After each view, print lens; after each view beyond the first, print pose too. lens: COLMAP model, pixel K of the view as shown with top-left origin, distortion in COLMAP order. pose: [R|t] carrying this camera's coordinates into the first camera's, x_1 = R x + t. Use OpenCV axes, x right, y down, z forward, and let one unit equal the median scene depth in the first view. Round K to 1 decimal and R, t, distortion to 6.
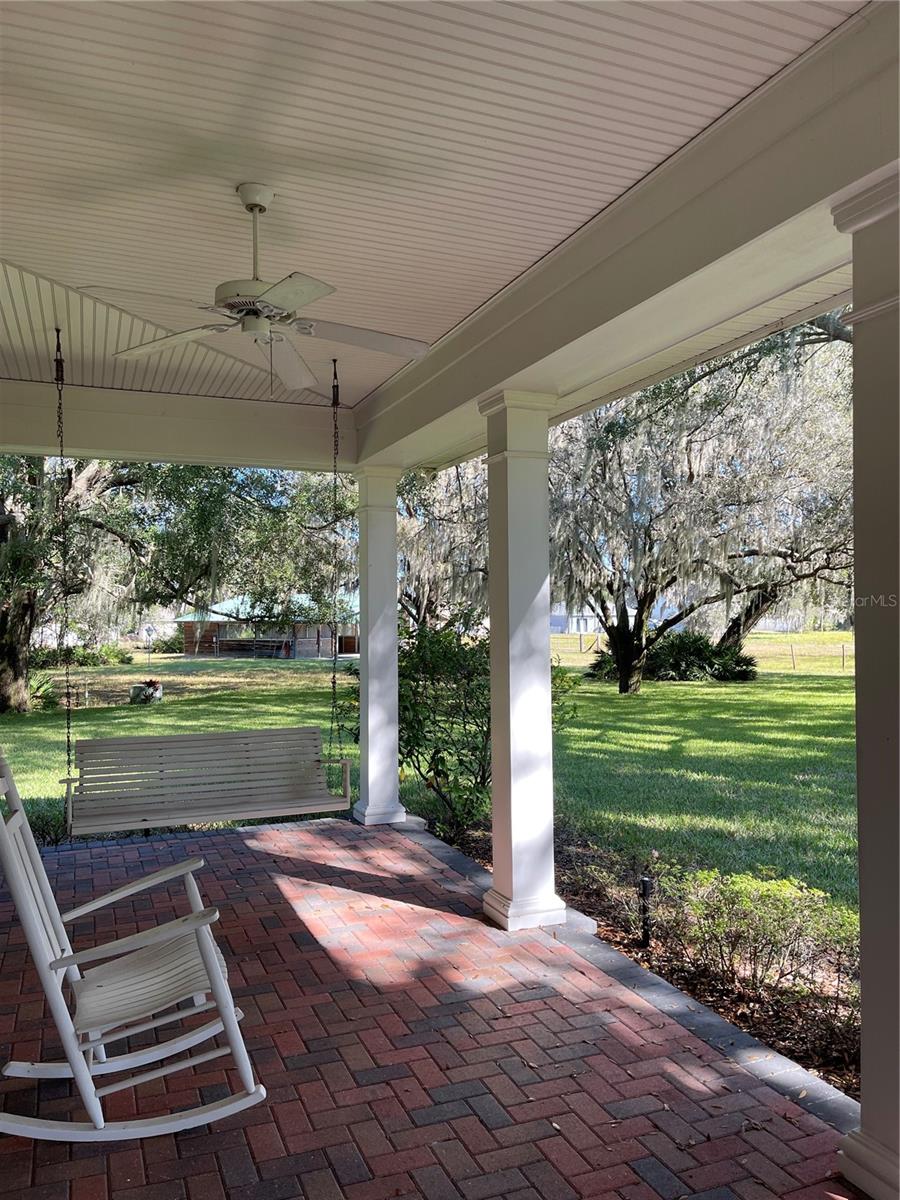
lens RADIAL K [[889.4, 0, 435.6], [0, 889.4, 609.8], [0, 0, 1]] dist [0.084893, -0.100098]
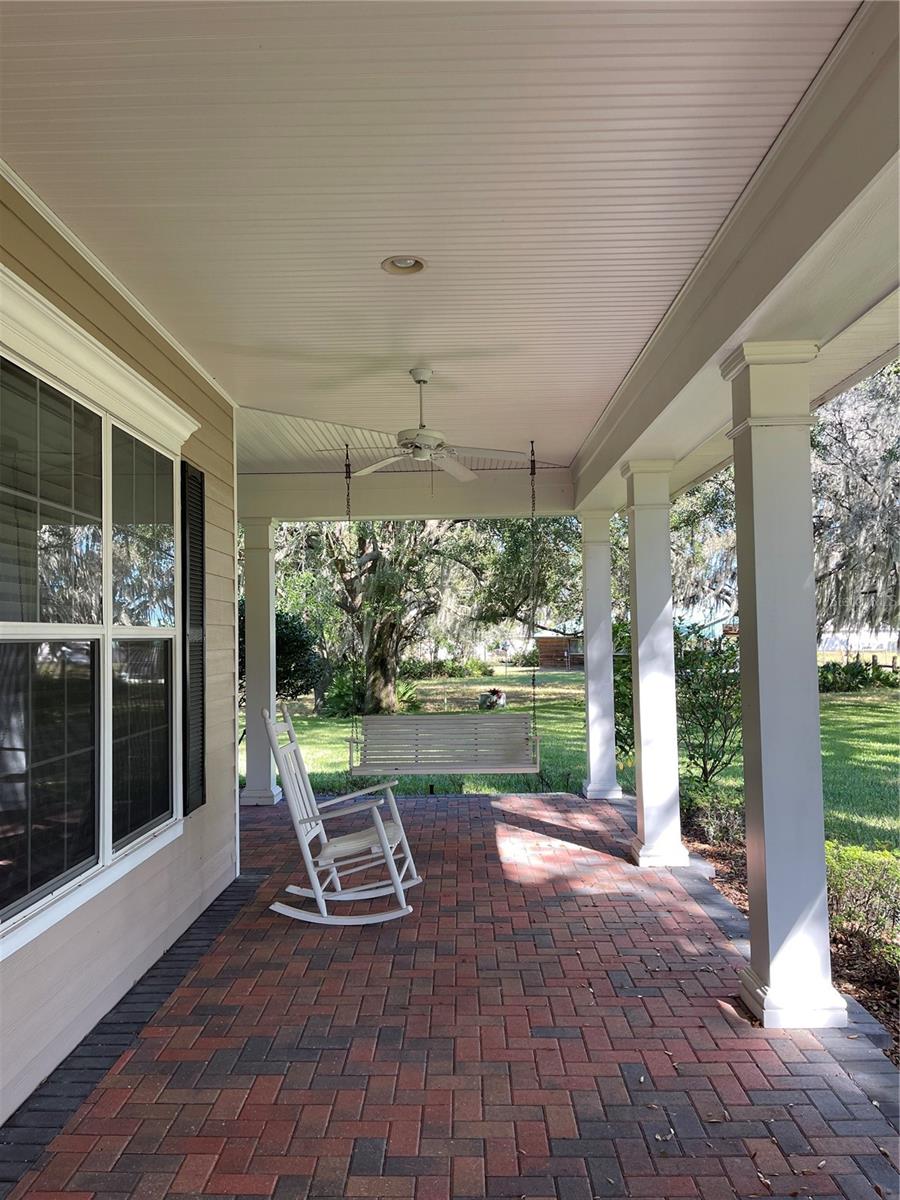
lens RADIAL K [[889.4, 0, 435.6], [0, 889.4, 609.8], [0, 0, 1]] dist [0.084893, -0.100098]
pose [[0.917944, -0.020000, -0.396205, 0.079941], [0.013160, 0.999714, -0.019973, -0.000129], [0.396491, 0.013120, 0.917945, -0.081901]]
